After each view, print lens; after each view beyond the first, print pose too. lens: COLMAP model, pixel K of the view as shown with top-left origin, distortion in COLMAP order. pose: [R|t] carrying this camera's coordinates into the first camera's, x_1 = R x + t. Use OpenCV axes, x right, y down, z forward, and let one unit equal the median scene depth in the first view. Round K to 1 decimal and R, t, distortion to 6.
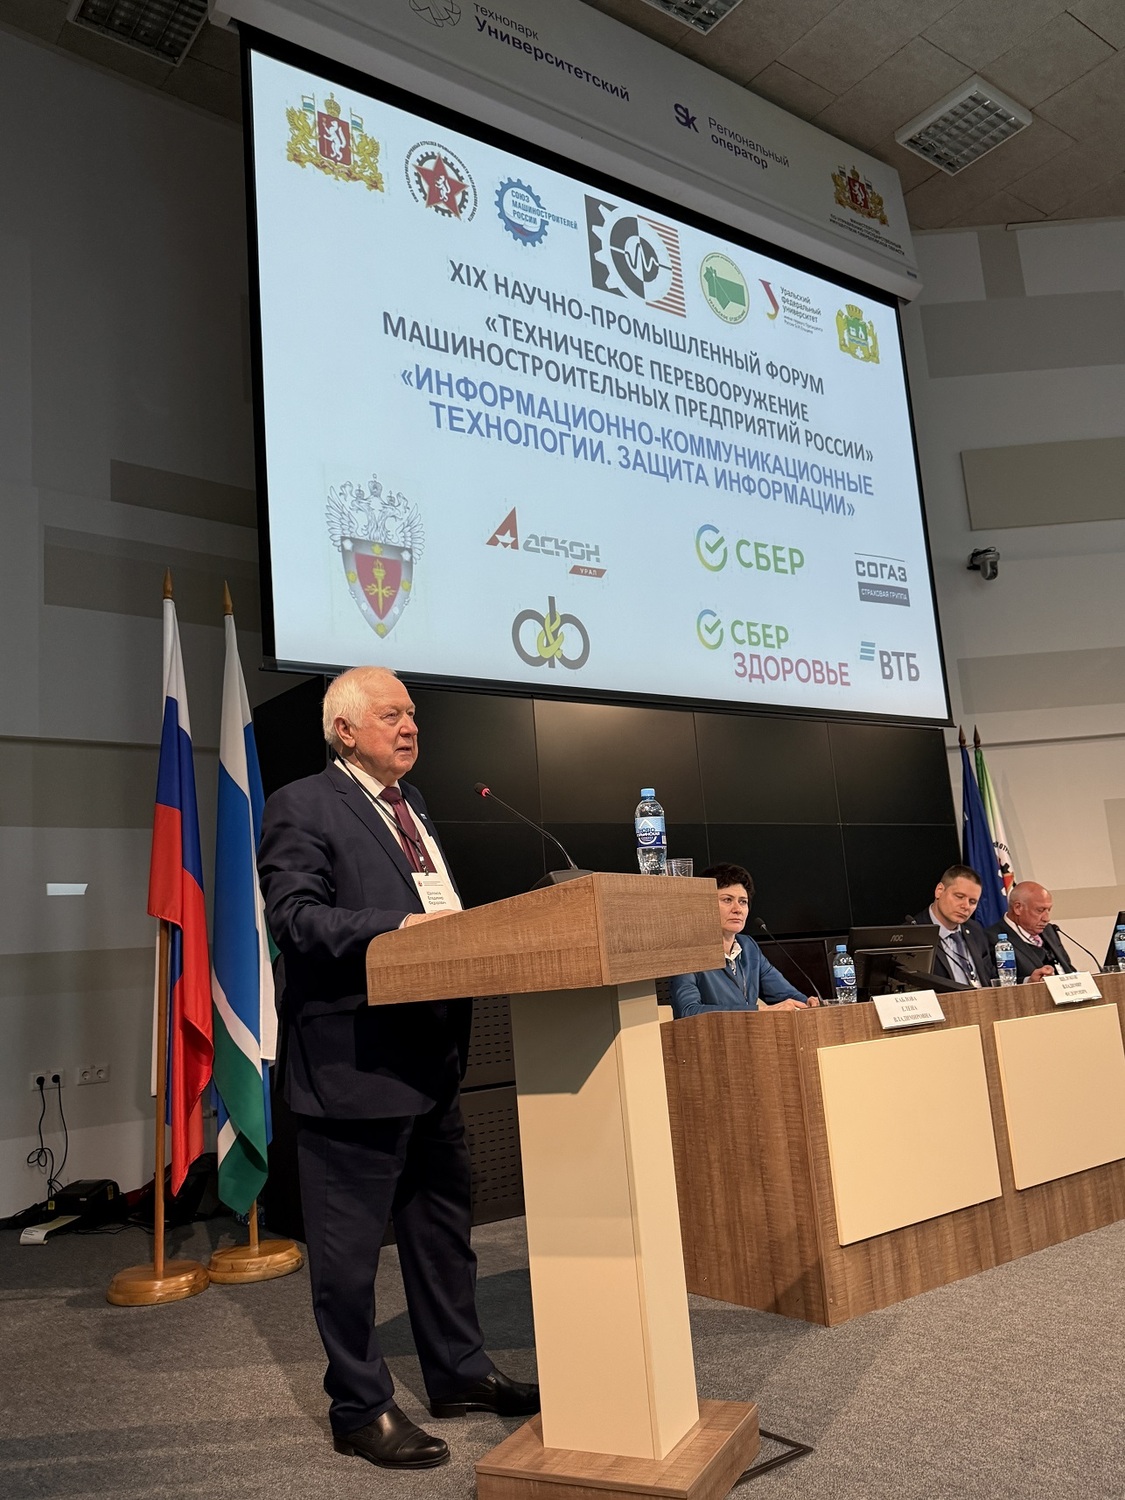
lens RADIAL K [[1179.5, 0, 565.4], [0, 1179.5, 750.2], [0, 0, 1]] dist [0.016108, -0.024712]
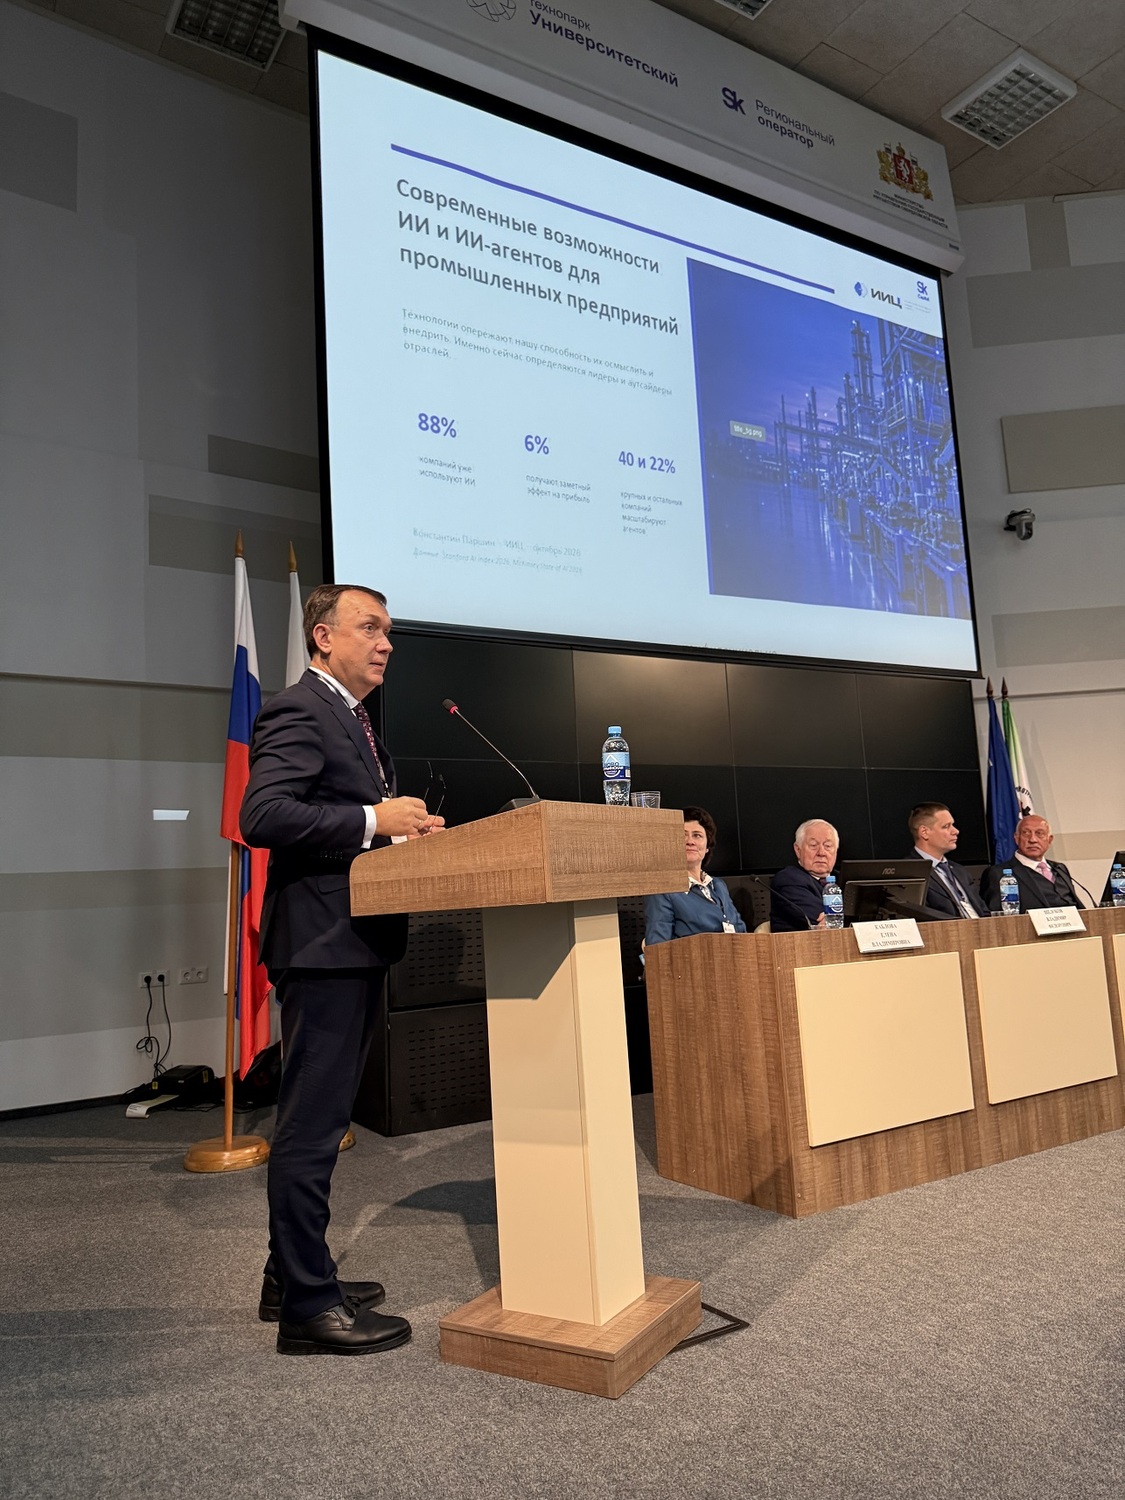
lens RADIAL K [[1063.3, 0, 567.5], [0, 1063.3, 755.7], [0, 0, 1]] dist [0.008720, -0.015226]
pose [[0.996354, 0.012061, -0.084463, 0.049584], [-0.007744, 0.998655, 0.051257, 0.004558], [0.084968, -0.050416, 0.995107, 0.009681]]
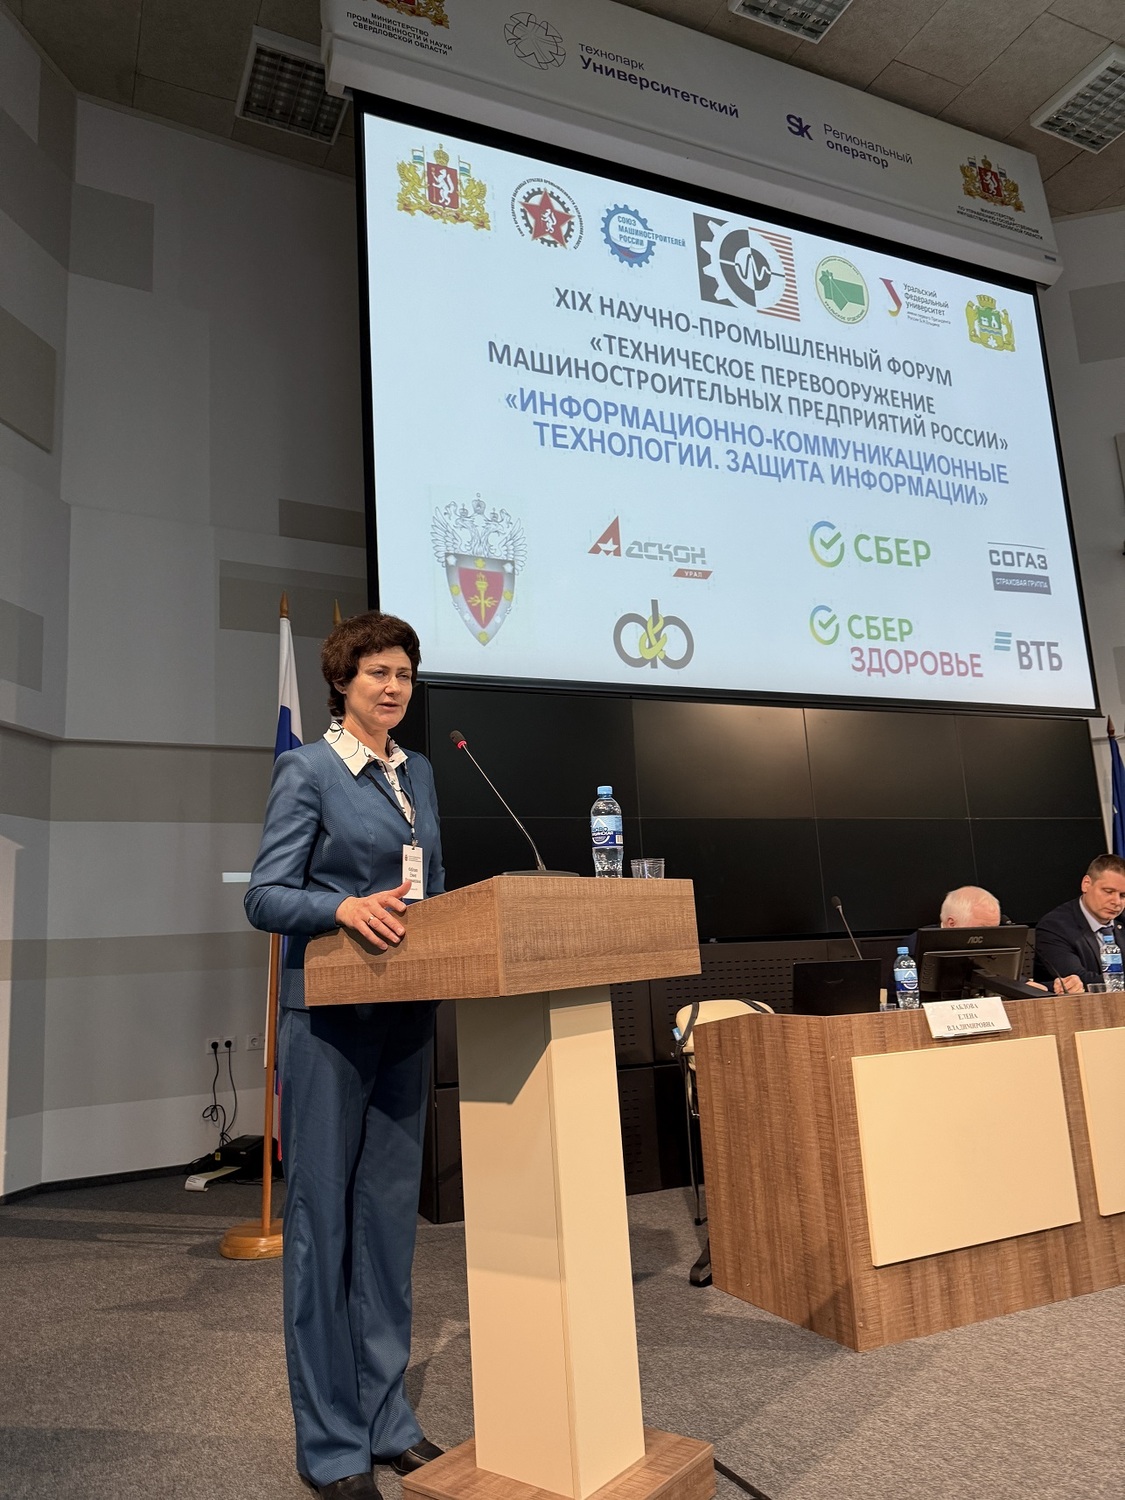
lens RADIAL K [[1062.1, 0, 556.3], [0, 1062.1, 752.4], [0, 0, 1]] dist [0.001739, -0.006158]
pose [[0.977576, -0.016529, -0.209932, 0.096090], [0.017019, 0.999855, 0.000525, 0.001850], [0.209893, -0.004086, 0.977716, 0.067076]]
